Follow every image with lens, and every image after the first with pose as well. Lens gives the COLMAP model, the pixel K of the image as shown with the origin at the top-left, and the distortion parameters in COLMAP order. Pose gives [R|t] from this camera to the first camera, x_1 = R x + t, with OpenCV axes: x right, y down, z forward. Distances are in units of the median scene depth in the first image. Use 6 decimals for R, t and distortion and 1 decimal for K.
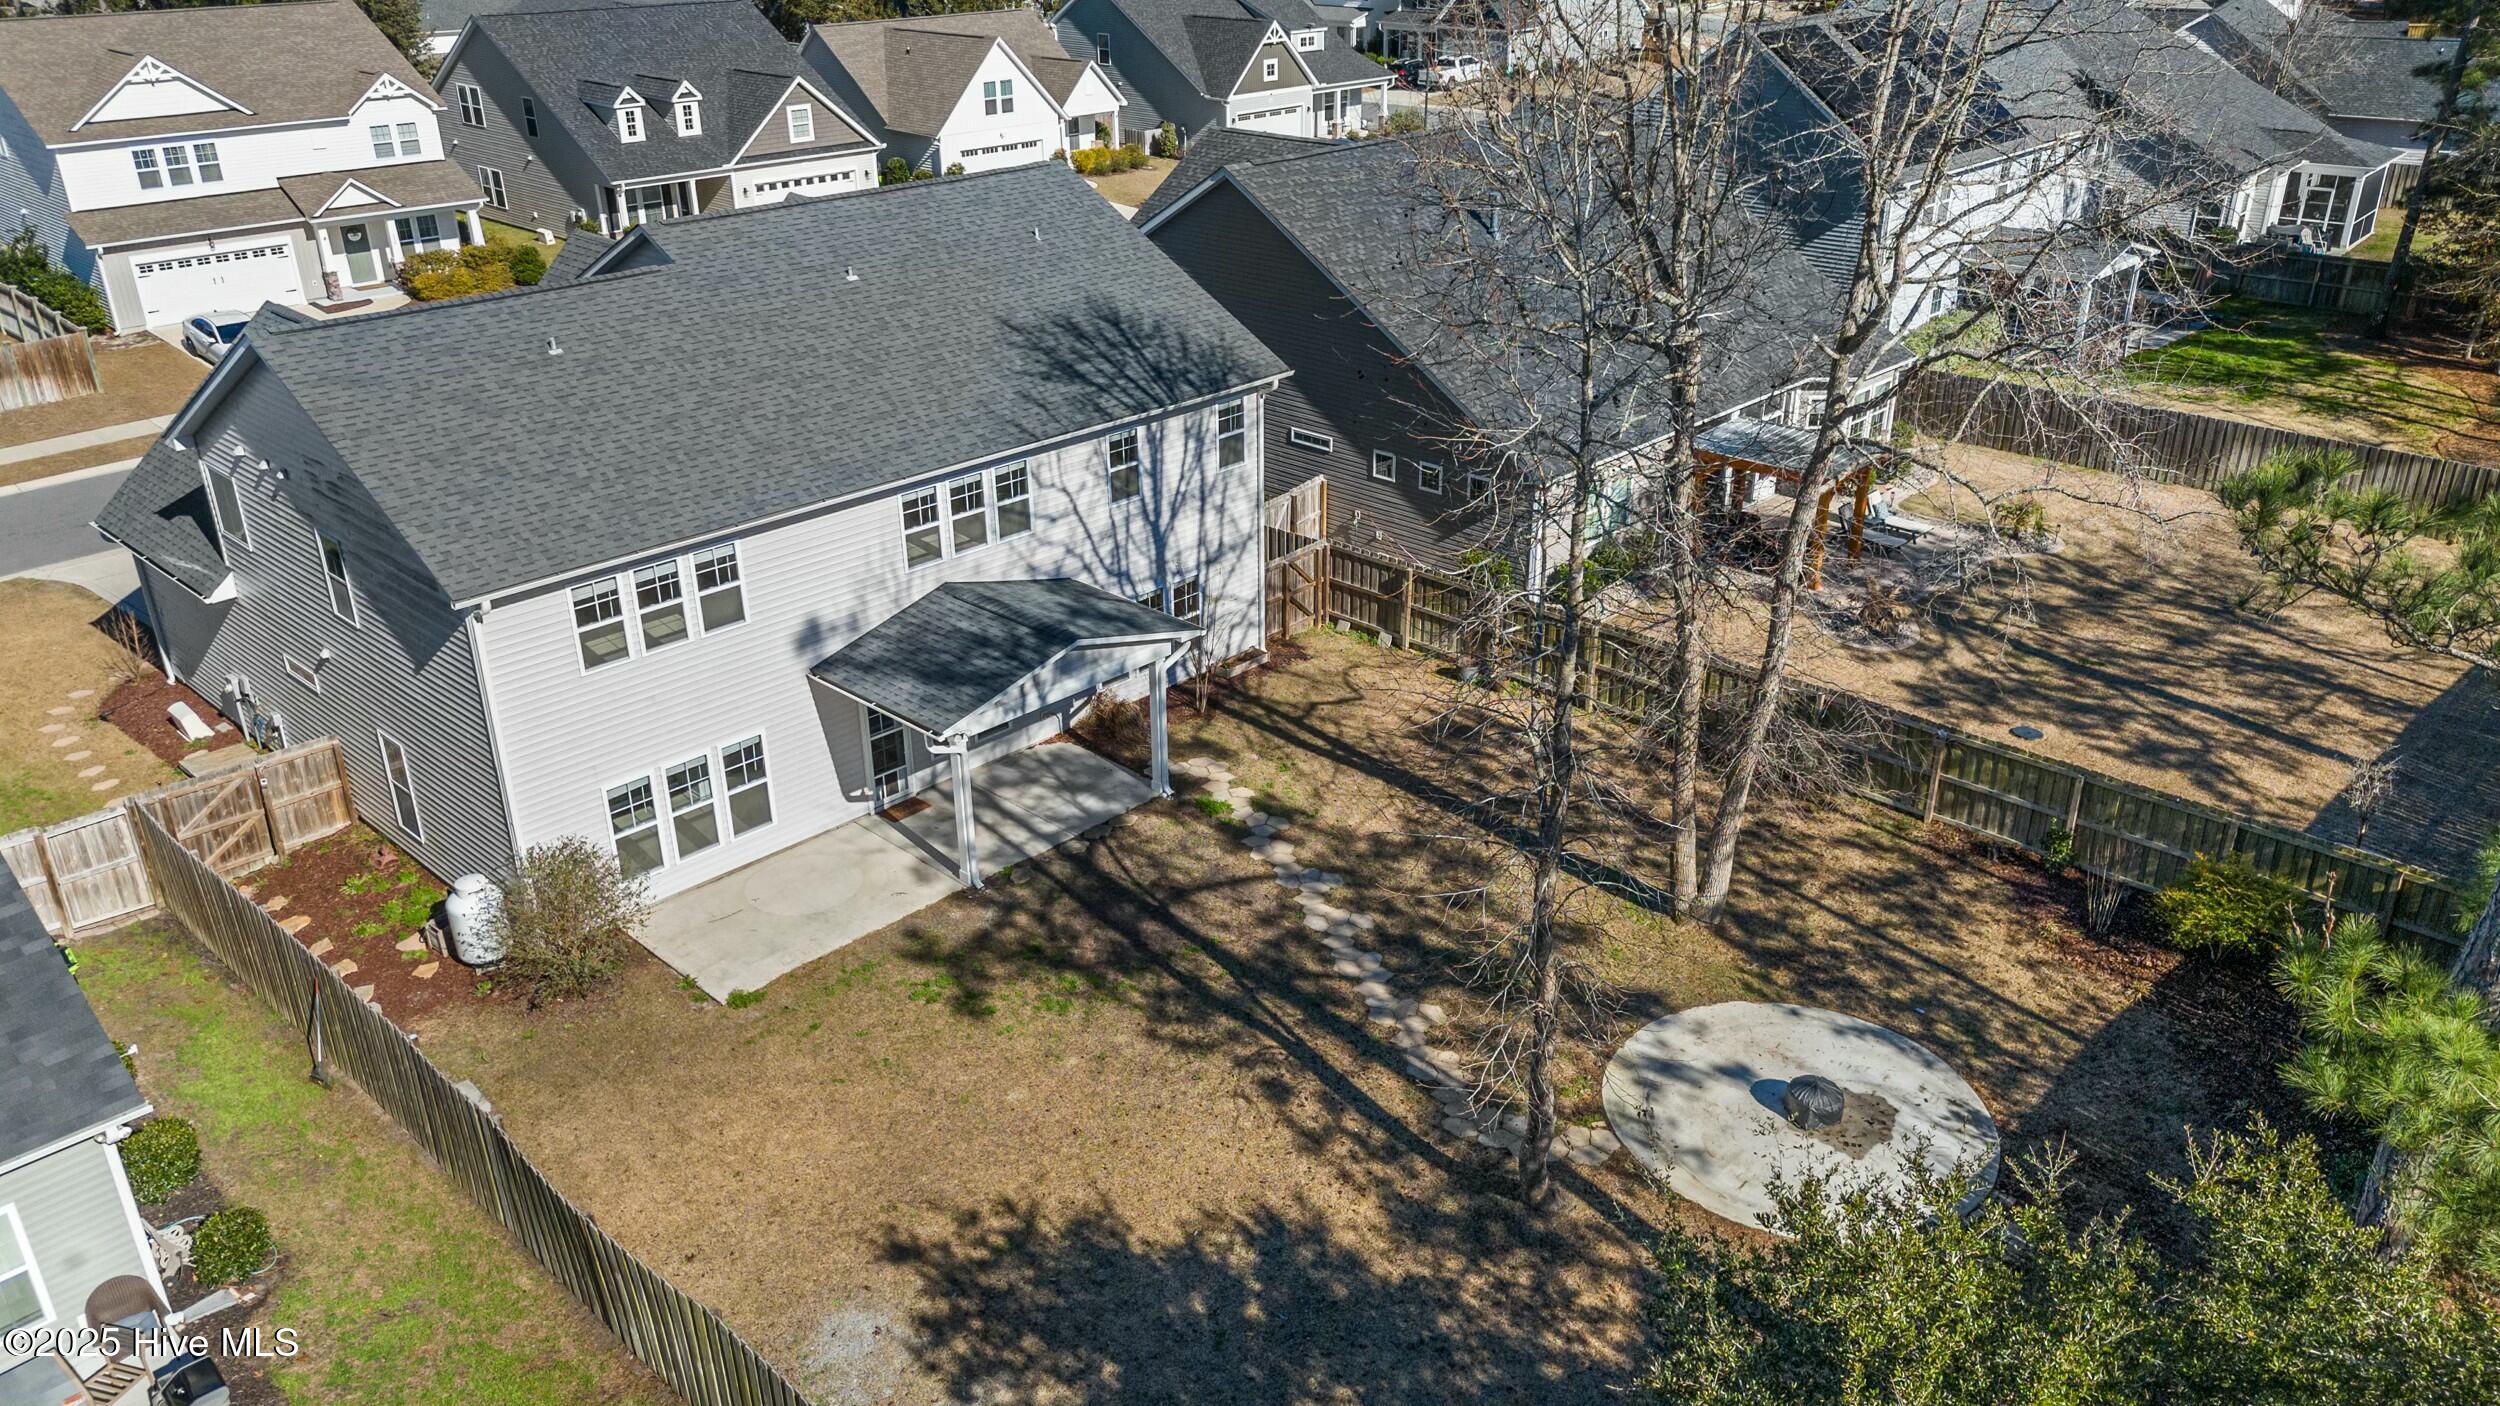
lens RADIAL K [[1829.7, 0, 1250.0], [0, 1829.7, 697.9], [0, 0, 1]] dist [0.043500, -0.024243]
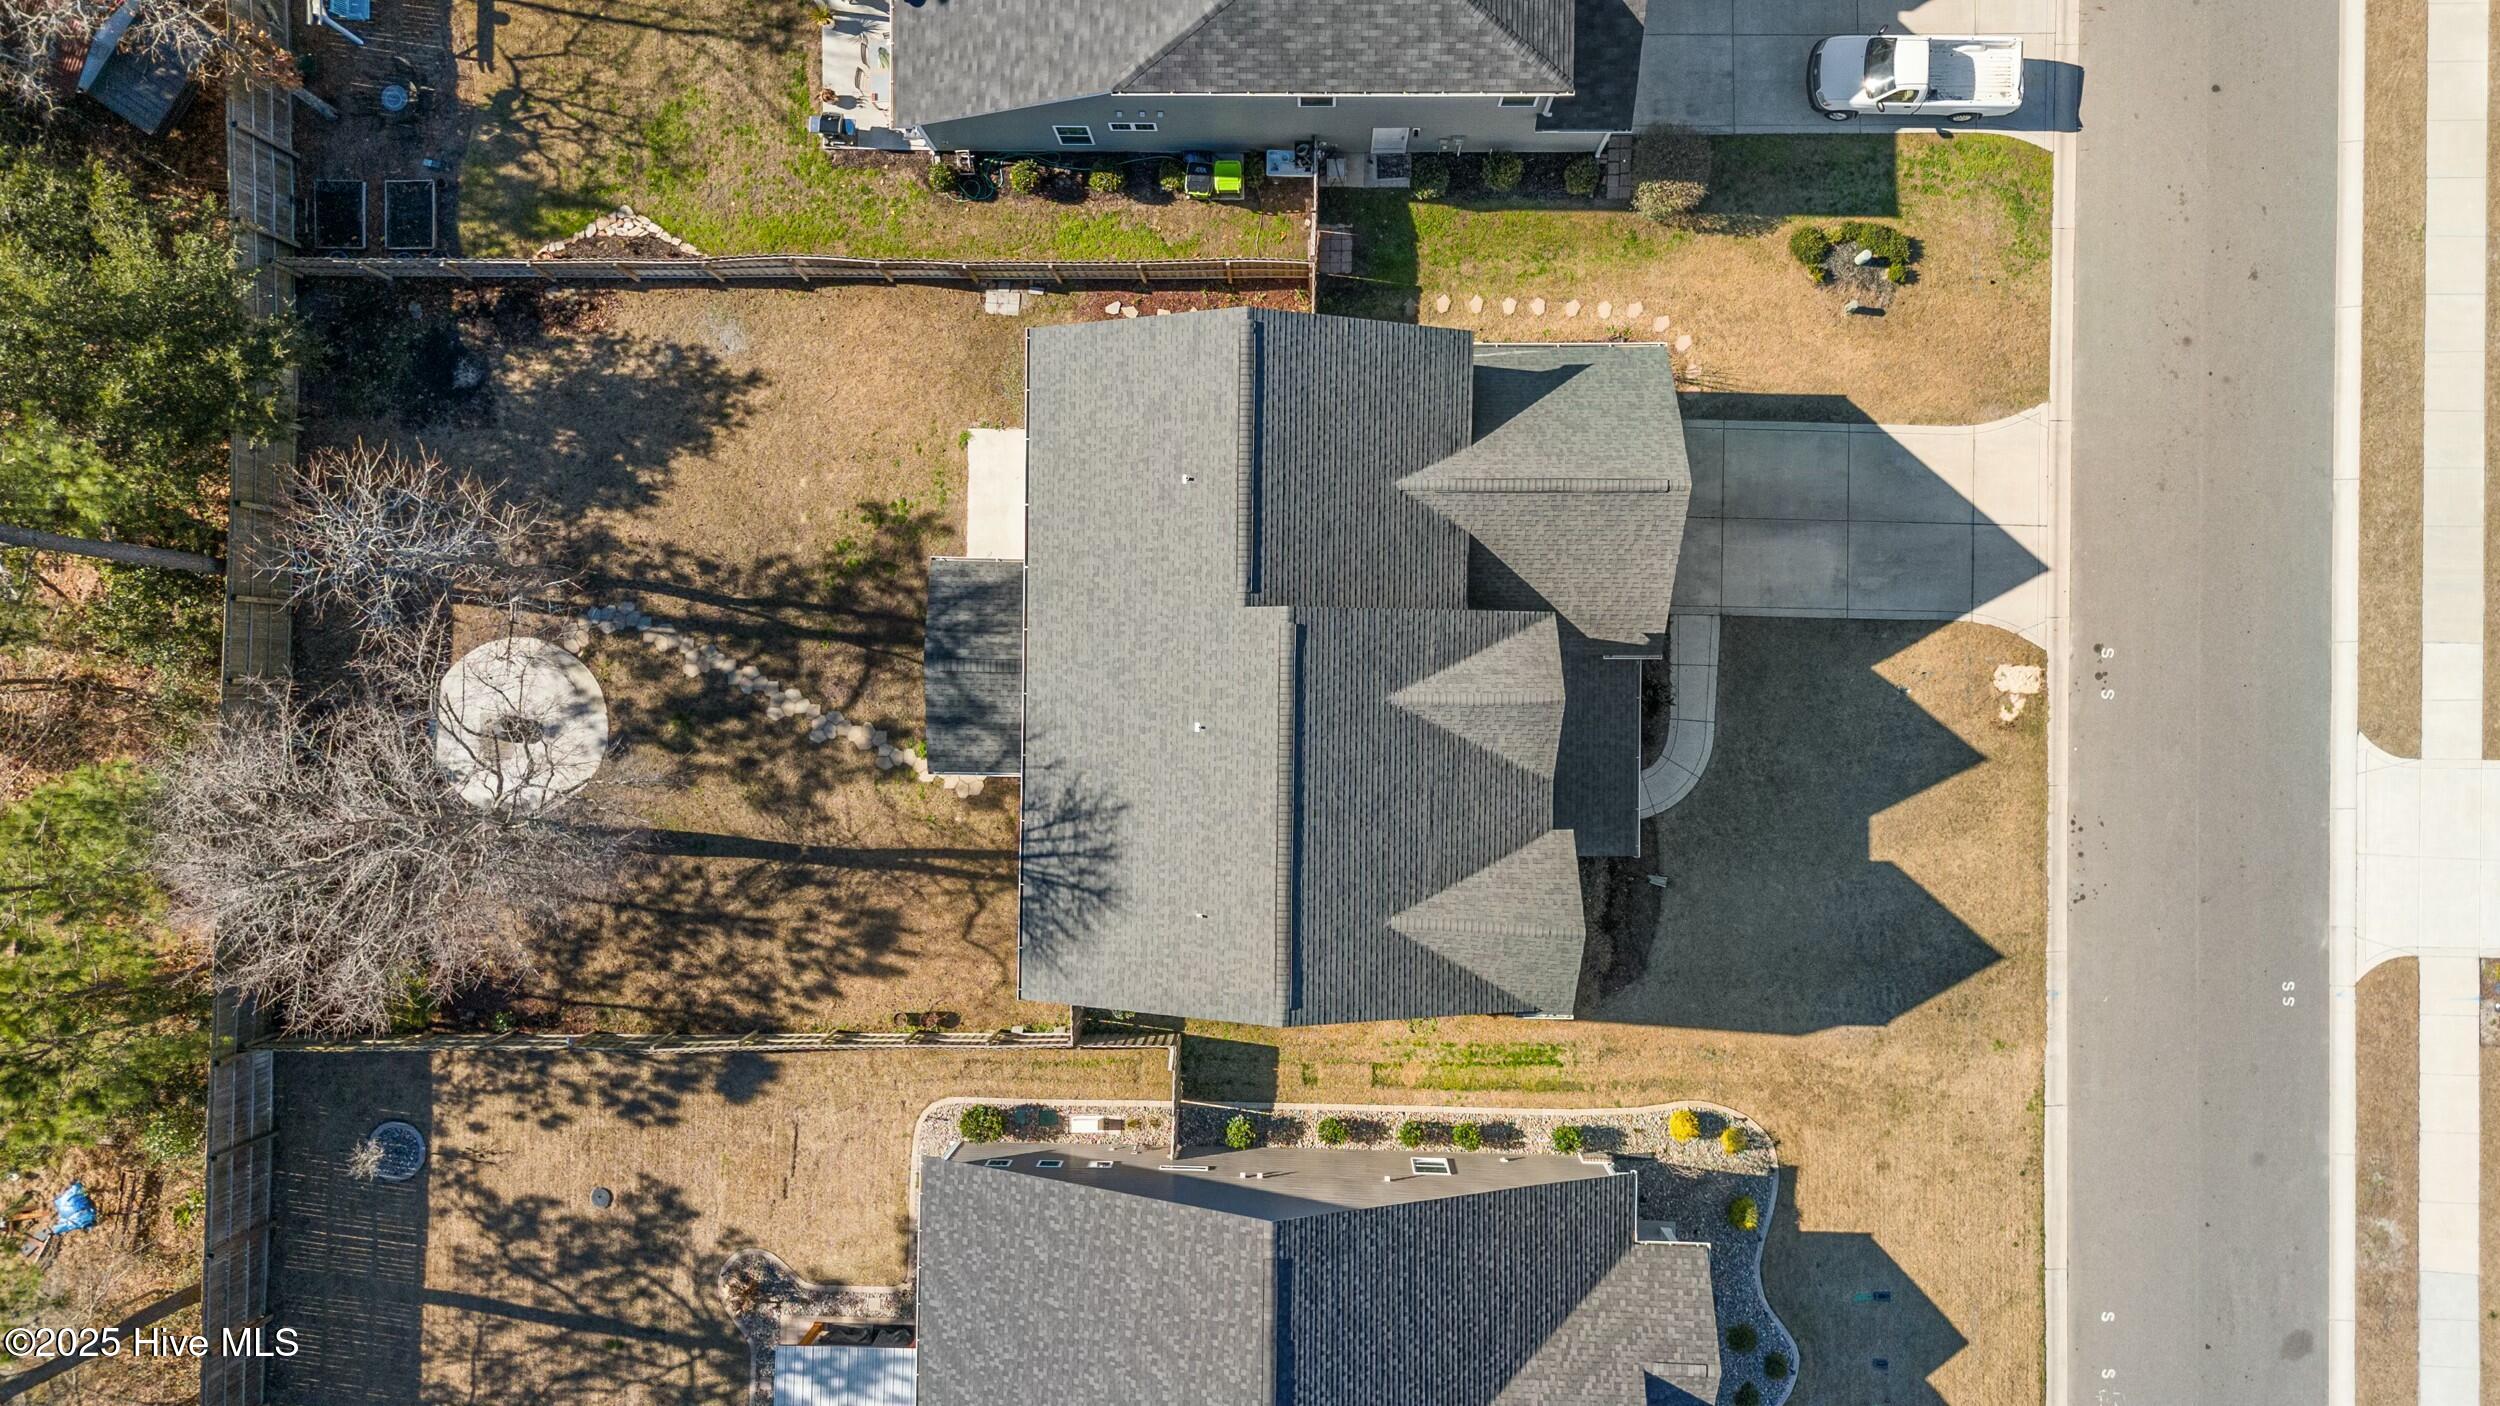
lens RADIAL K [[1829.7, 0, 1239.9], [0, 1829.7, 683.2], [0, 0, 1]] dist [0.043500, -0.024243]
pose [[-0.721727, 0.691306, 0.034732, -0.377133], [-0.243856, -0.300907, 0.921948, -1.769155], [0.647799, 0.656926, 0.385752, 0.638968]]
